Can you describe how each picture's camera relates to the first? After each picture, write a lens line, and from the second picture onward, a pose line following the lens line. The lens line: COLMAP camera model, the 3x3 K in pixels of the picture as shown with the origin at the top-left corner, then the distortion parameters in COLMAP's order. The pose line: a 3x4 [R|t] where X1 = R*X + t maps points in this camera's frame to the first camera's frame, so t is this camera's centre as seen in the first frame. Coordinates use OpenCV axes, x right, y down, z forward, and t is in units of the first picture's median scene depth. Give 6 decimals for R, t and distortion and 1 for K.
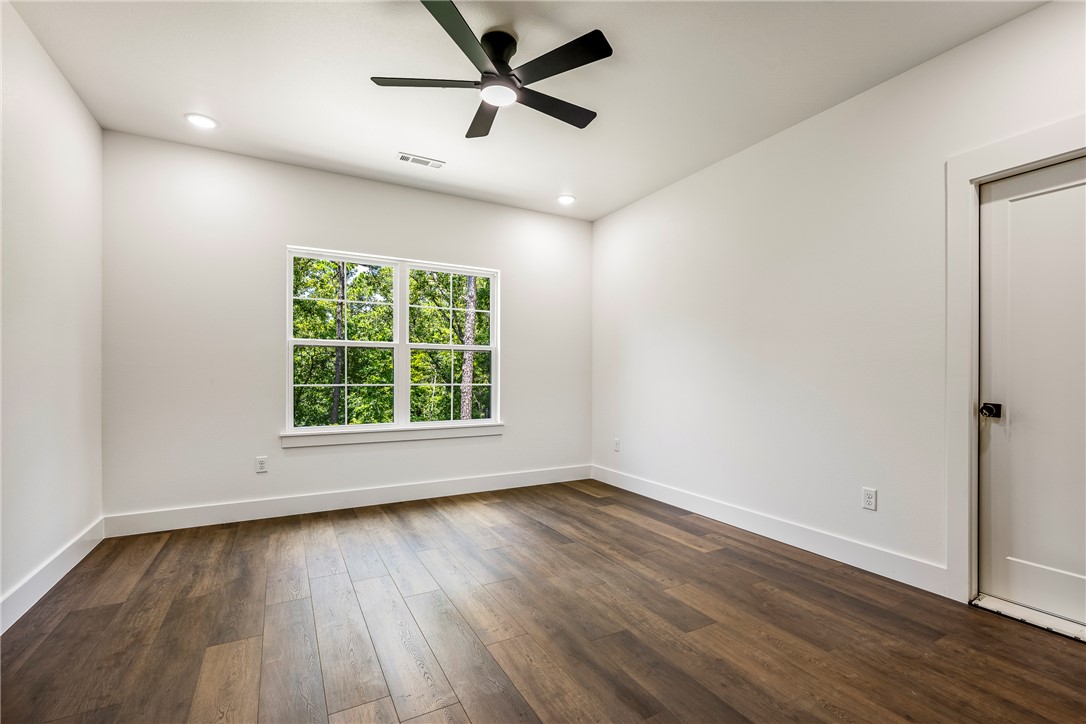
lens RADIAL K [[466.4, 0, 543.0], [0, 466.4, 362.0], [0, 0, 1]] dist [-0.001293, 0.000048]
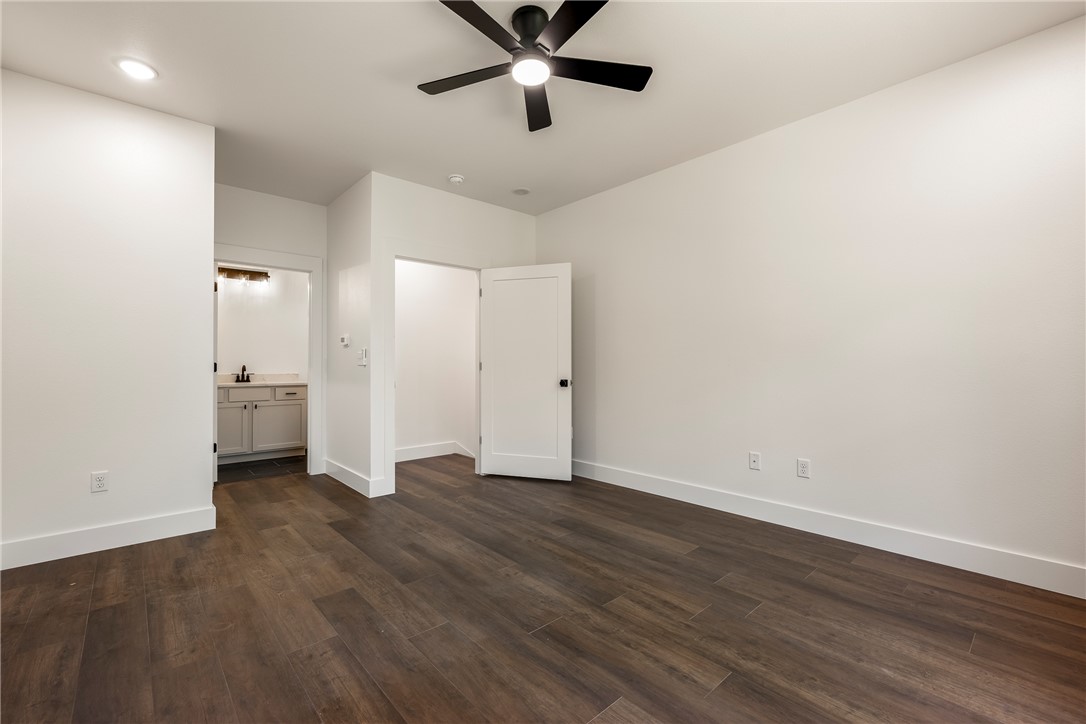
lens RADIAL K [[466.4, 0, 543.0], [0, 466.4, 362.0], [0, 0, 1]] dist [-0.001293, 0.000048]
pose [[-0.965953, -0.001679, -0.258710, 0.125660], [0.006697, 0.999482, -0.031492, 0.051340], [0.258629, -0.032152, -0.965441, 1.898088]]
